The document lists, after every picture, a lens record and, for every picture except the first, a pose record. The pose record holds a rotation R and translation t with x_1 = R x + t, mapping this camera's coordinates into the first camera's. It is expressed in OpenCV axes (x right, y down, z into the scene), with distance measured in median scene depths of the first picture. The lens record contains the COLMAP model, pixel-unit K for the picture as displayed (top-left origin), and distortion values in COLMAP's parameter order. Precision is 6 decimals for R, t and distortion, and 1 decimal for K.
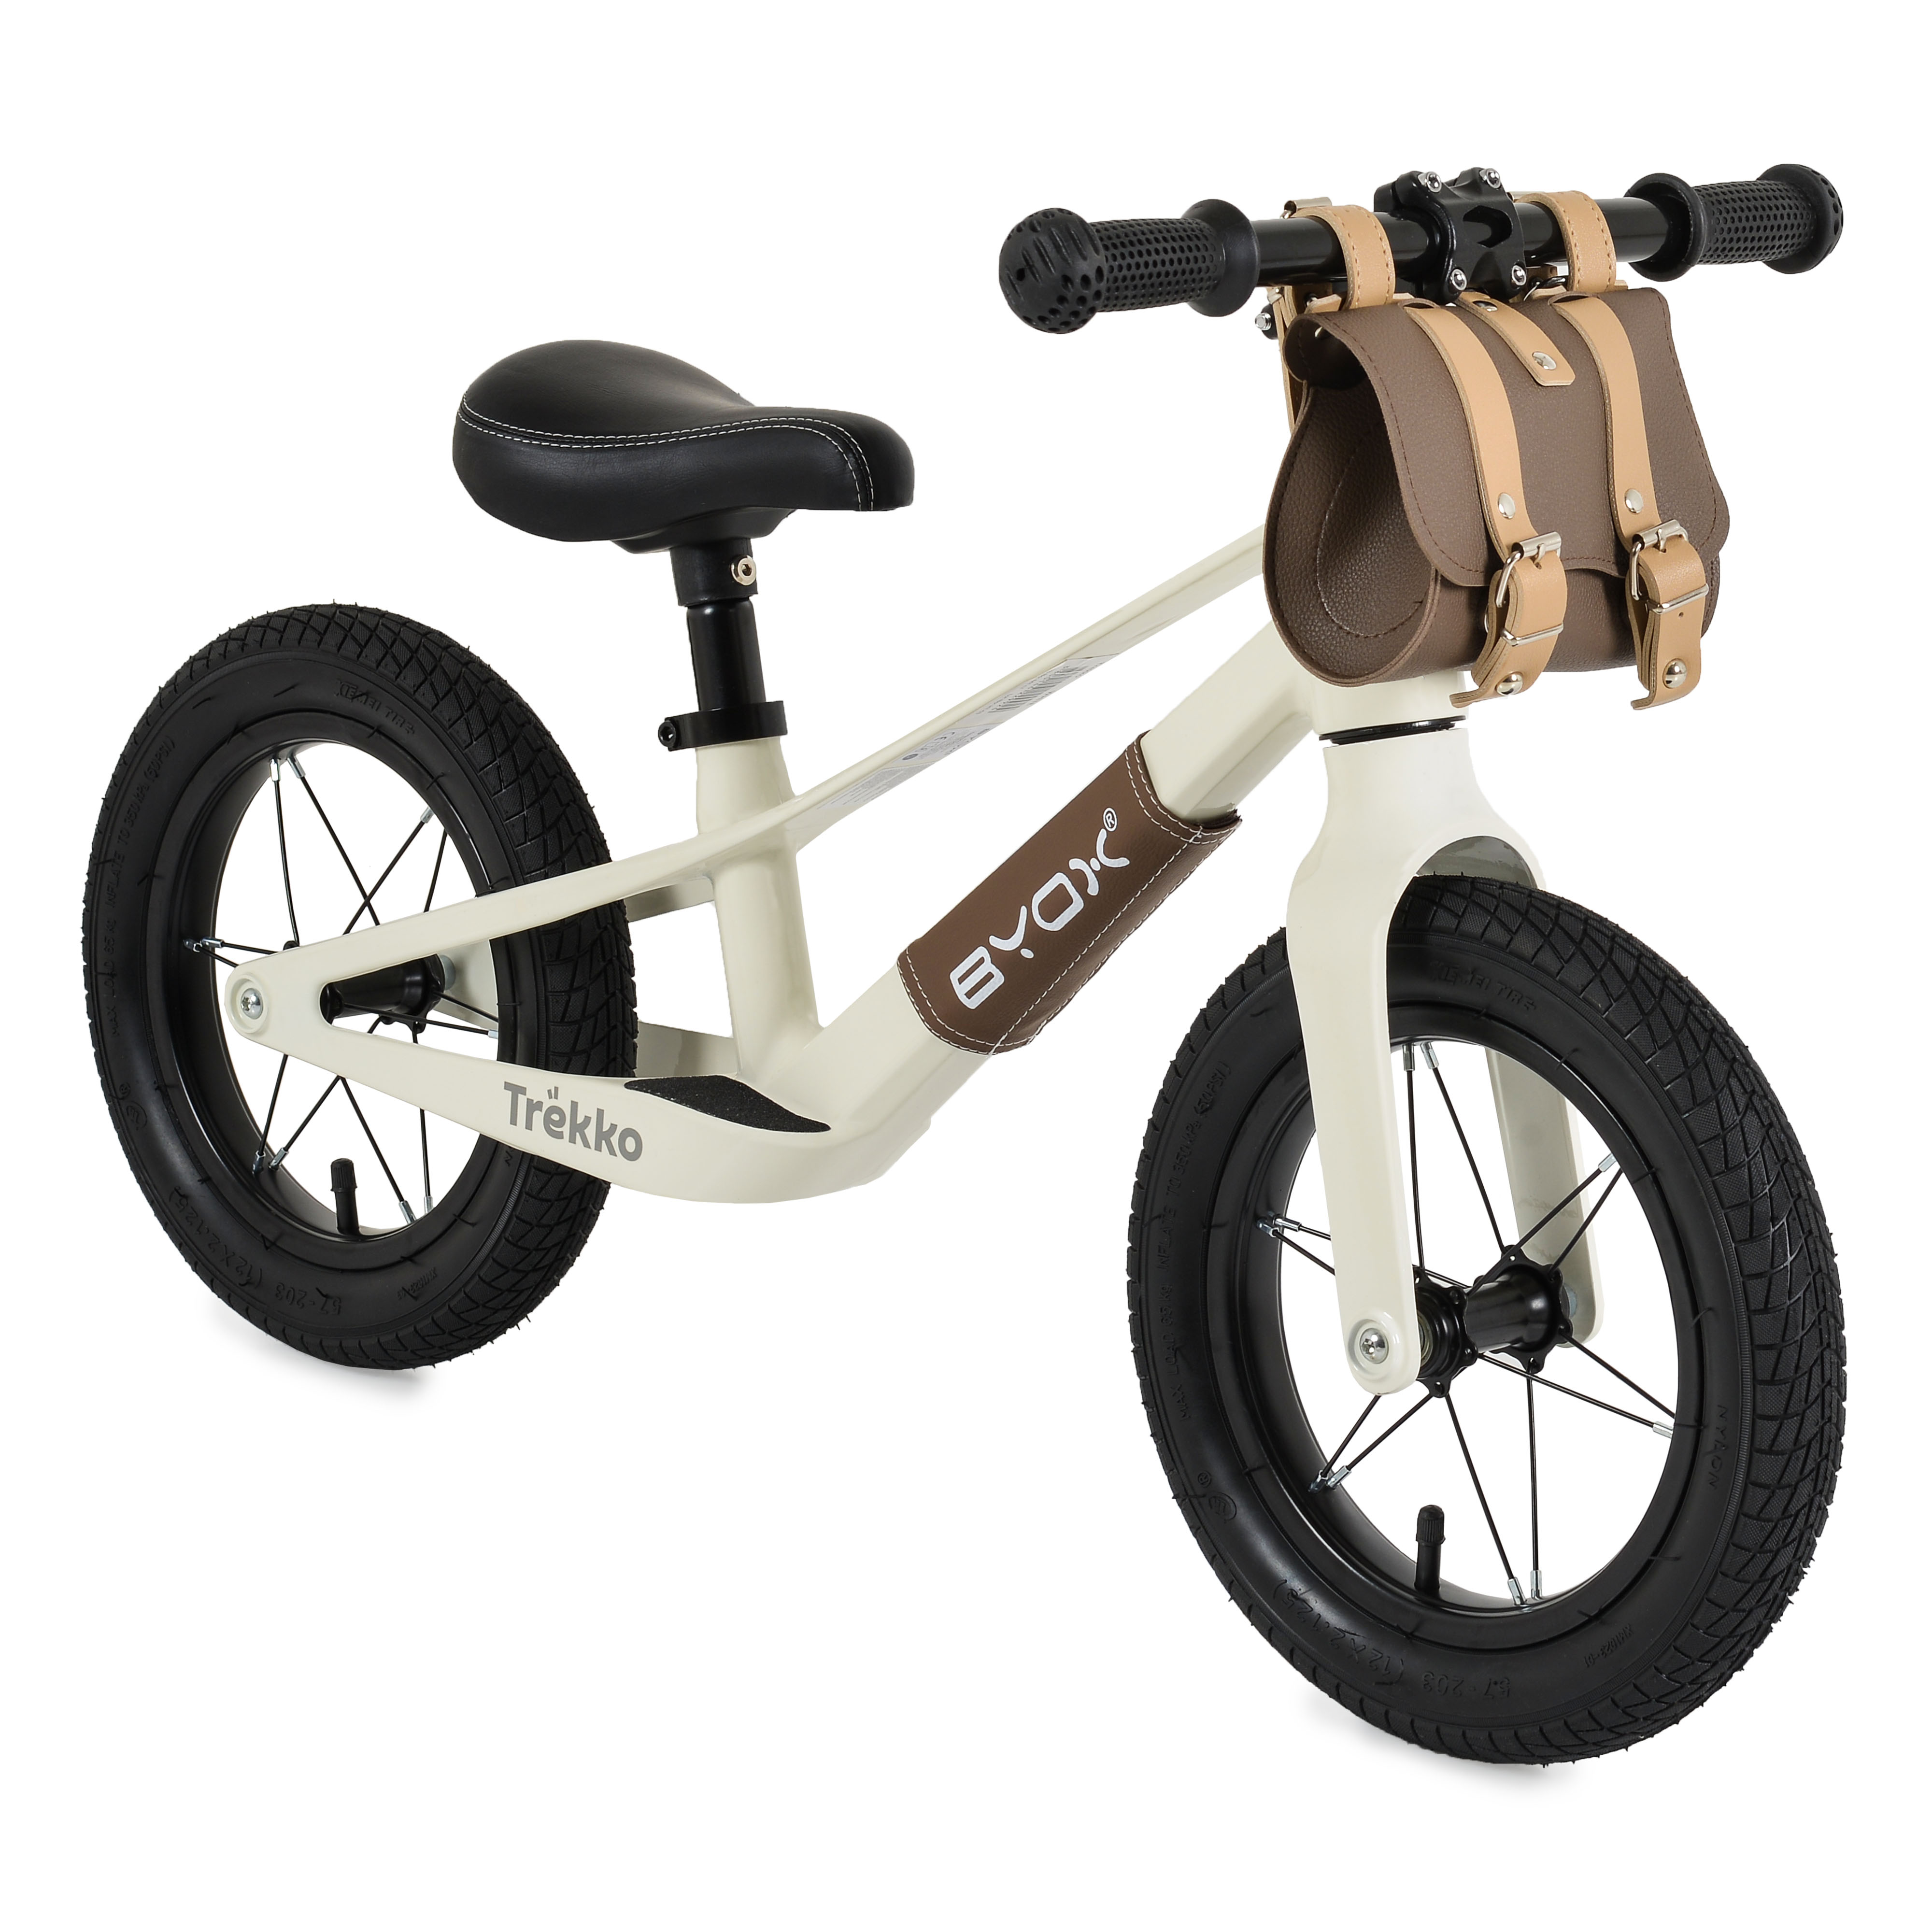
lens RADIAL K [[7811.6, 0, 966.0], [0, 7811.6, 966.0], [0, 0, 1]] dist [0.226829, -3.615154]
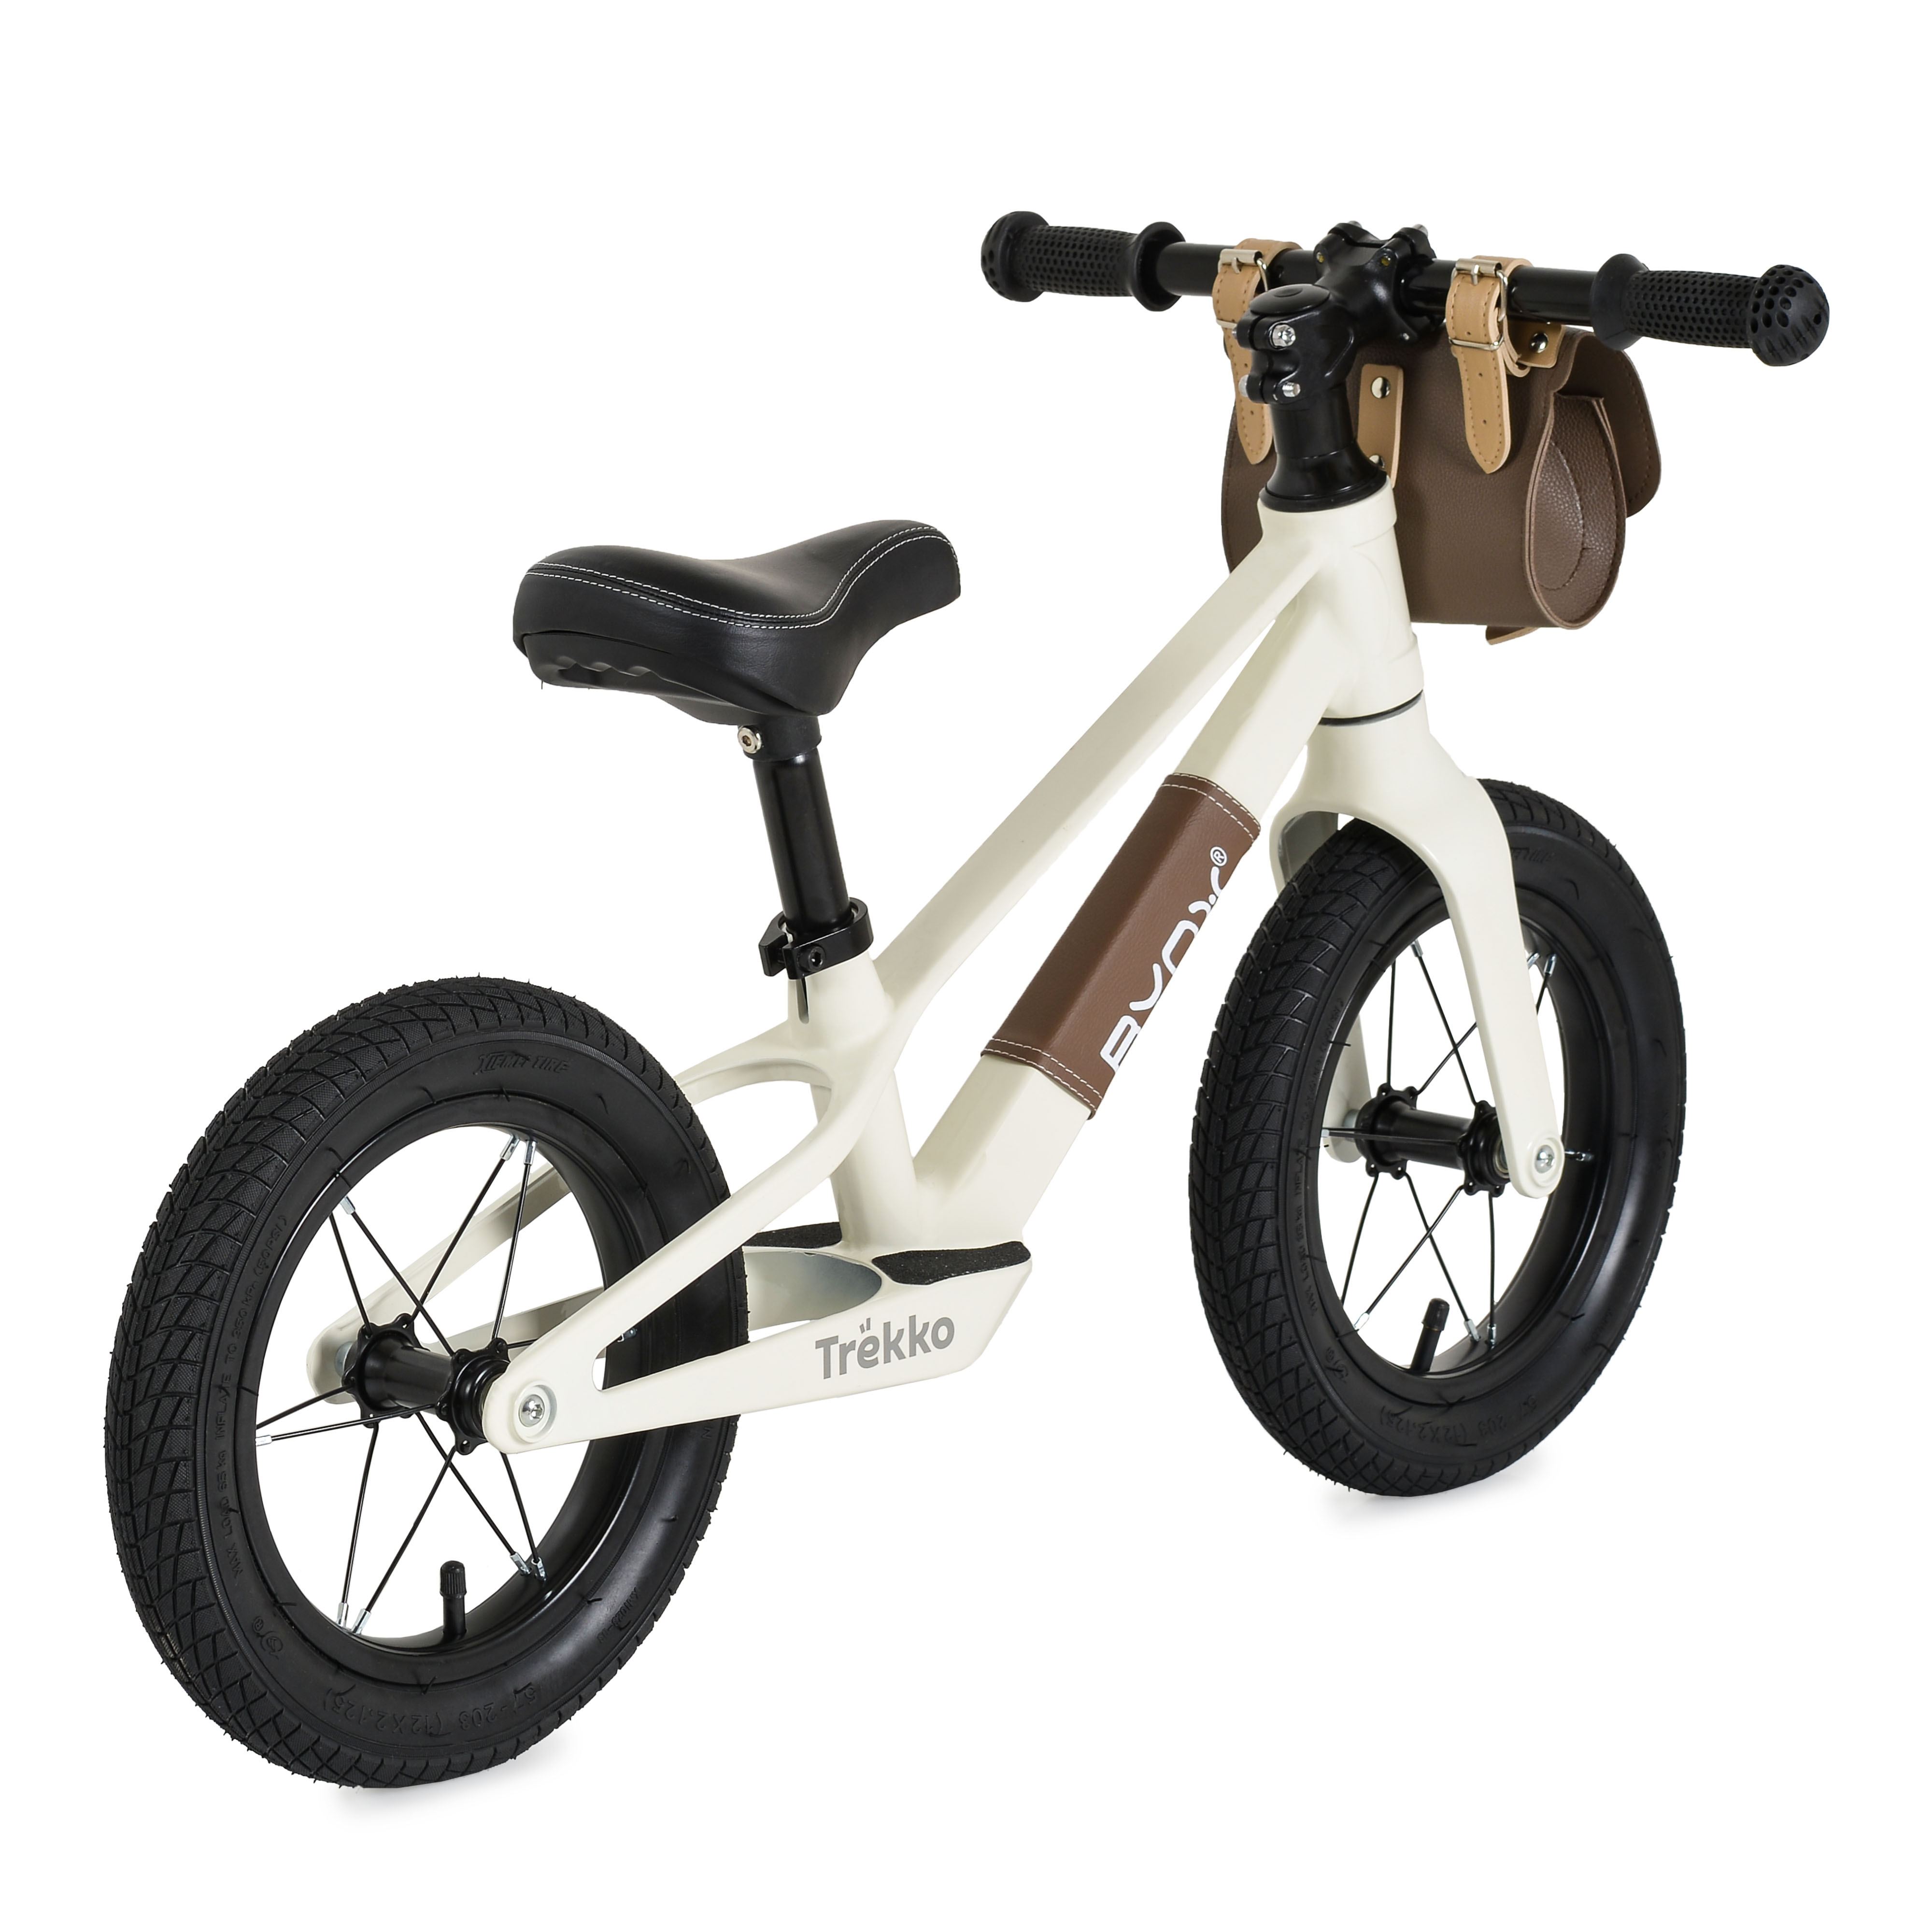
lens RADIAL K [[7811.6, 0, 966.0], [0, 7811.6, 966.0], [0, 0, 1]] dist [0.226829, -3.615154]
pose [[-0.020090, -0.263420, 0.964472, -1.064088], [0.203511, 0.943393, 0.261902, -0.303829], [-0.978866, 0.201543, 0.034656, 0.979251]]
